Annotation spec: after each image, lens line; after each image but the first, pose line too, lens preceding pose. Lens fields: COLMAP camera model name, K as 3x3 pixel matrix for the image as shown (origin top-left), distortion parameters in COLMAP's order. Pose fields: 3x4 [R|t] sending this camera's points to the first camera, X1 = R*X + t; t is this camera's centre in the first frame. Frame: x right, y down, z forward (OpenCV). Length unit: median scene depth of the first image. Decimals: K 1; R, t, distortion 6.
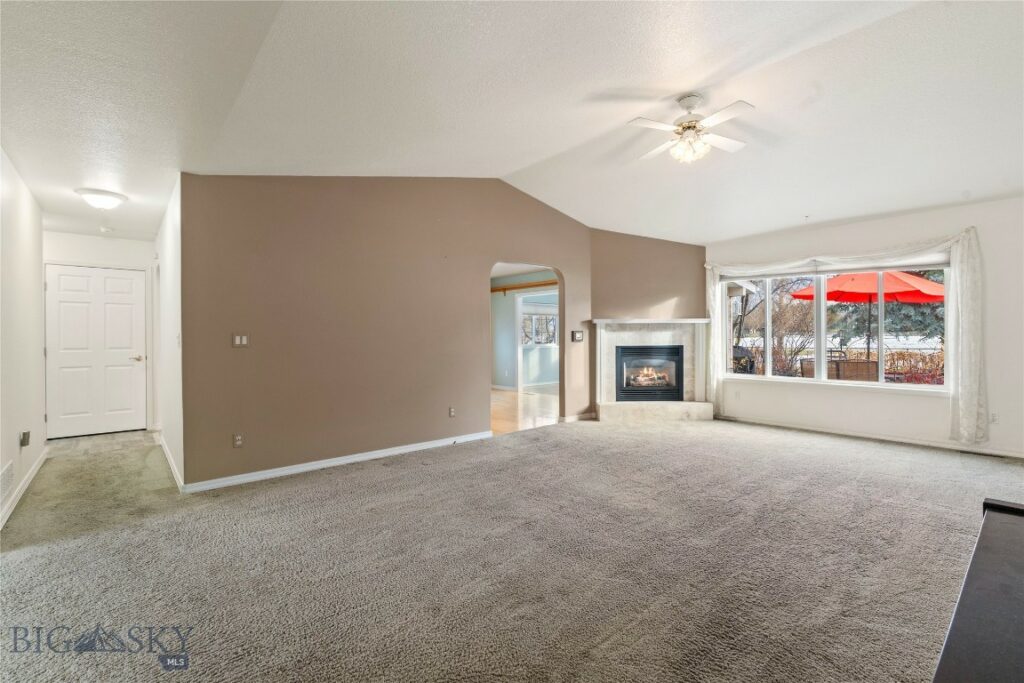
lens RADIAL K [[463.2, 0, 512.9], [0, 463.2, 339.0], [0, 0, 1]] dist [-0.005560, -0.000870]
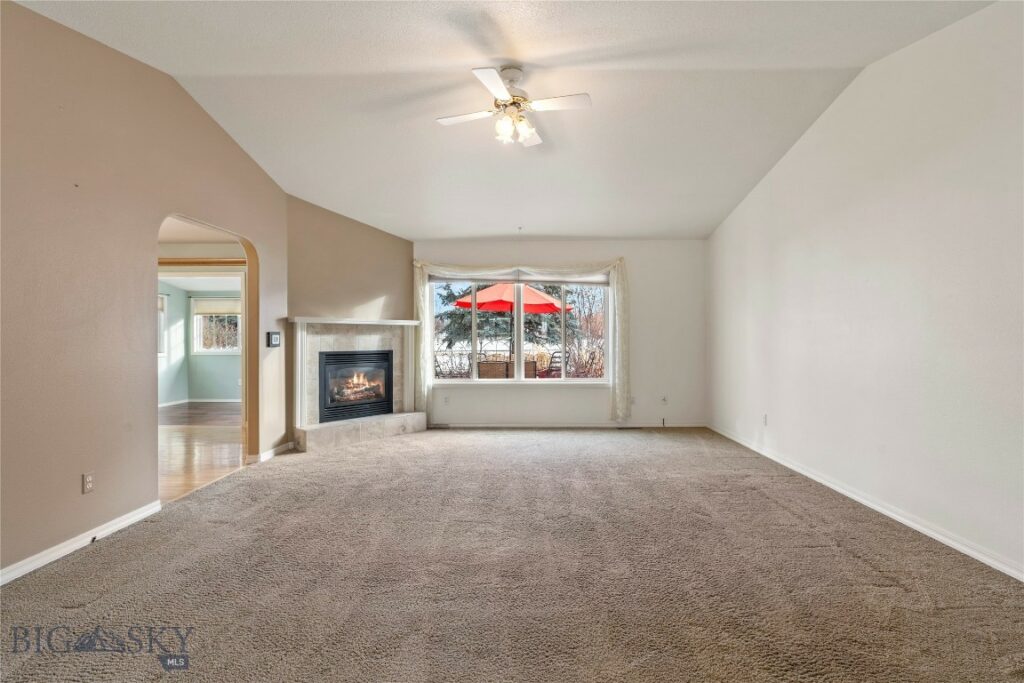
lens RADIAL K [[484.6, 0, 516.4], [0, 484.6, 339.9], [0, 0, 1]] dist [-0.005572, 0.000343]
pose [[0.661521, 0.002263, 0.749923, -0.175548], [0.003721, 0.999973, -0.006300, 0.000817], [-0.749917, 0.006958, 0.661495, 0.218409]]
